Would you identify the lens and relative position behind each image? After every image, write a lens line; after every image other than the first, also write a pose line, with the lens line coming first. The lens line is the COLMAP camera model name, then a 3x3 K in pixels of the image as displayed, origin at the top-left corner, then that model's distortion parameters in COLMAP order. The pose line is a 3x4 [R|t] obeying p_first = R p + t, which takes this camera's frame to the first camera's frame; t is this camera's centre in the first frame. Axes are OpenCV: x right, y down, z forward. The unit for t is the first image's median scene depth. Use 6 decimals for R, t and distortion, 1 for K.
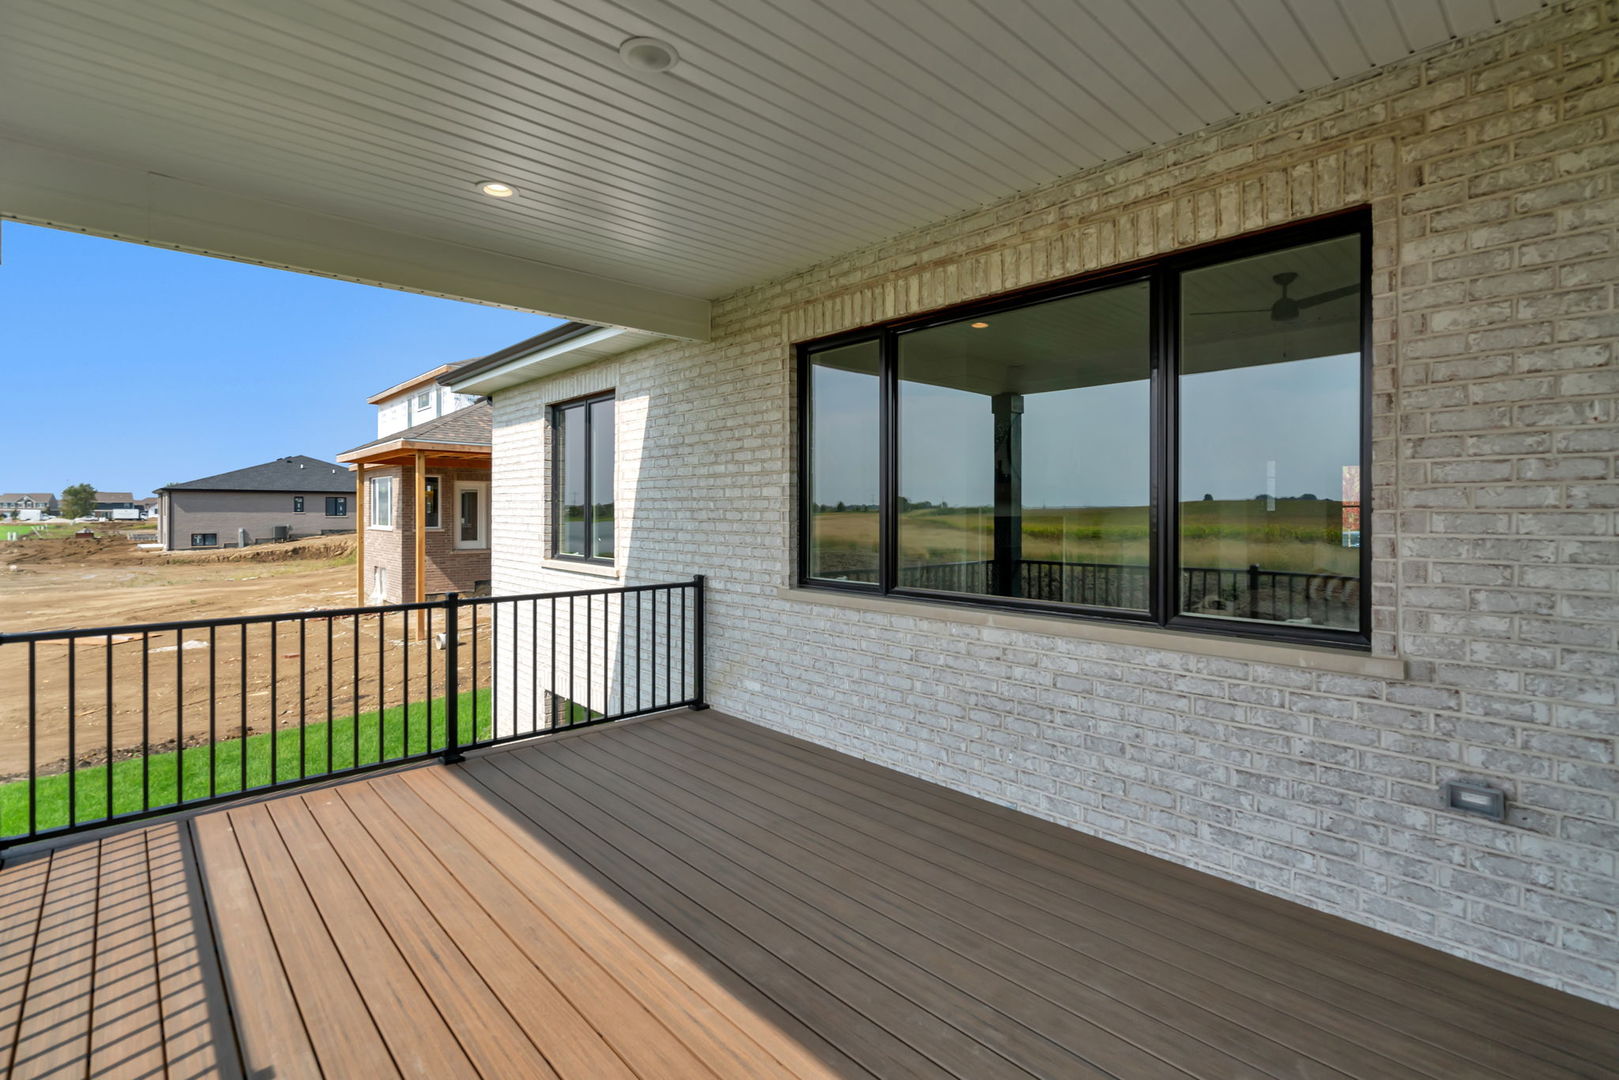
lens RADIAL K [[752.8, 0, 813.1], [0, 752.8, 508.6], [0, 0, 1]] dist [-0.002338, -0.000467]
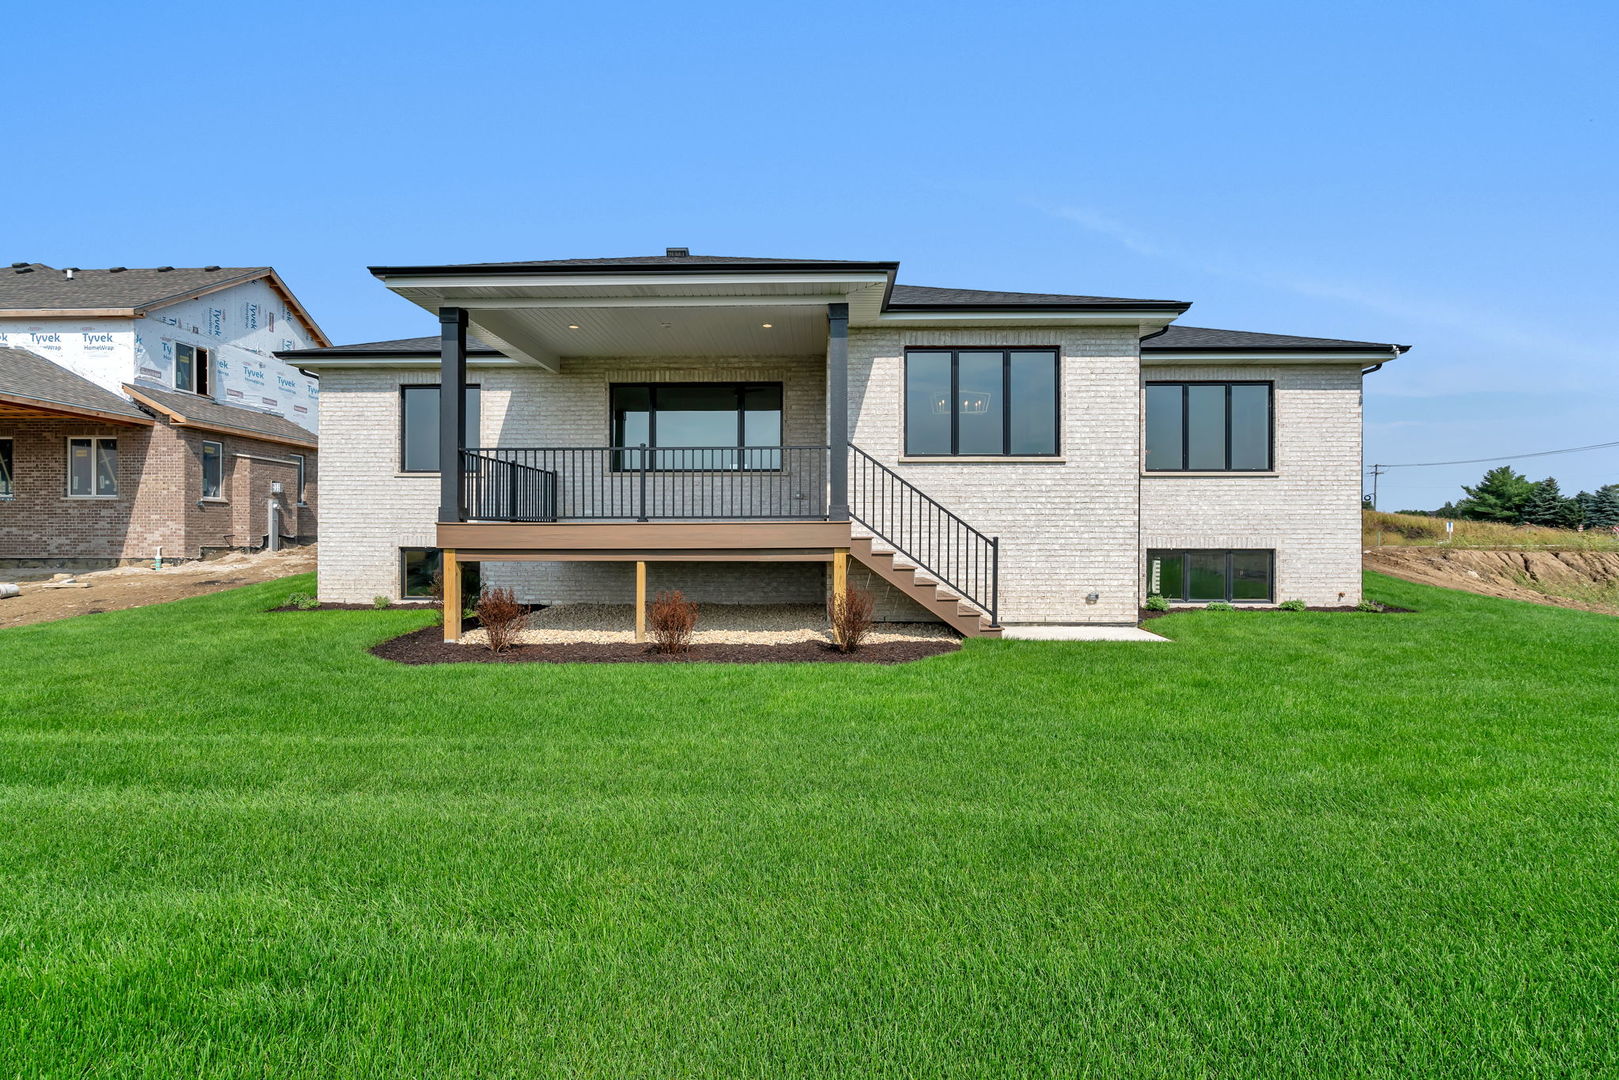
lens RADIAL K [[736.7, 0, 812.1], [0, 736.7, 535.2], [0, 0, 1]] dist [-0.002241, -0.001075]
pose [[0.703039, 0.002918, 0.711145, -1.551452], [0.000308, 0.999990, -0.004407, 0.382847], [-0.711151, 0.003317, 0.703031, -1.543467]]
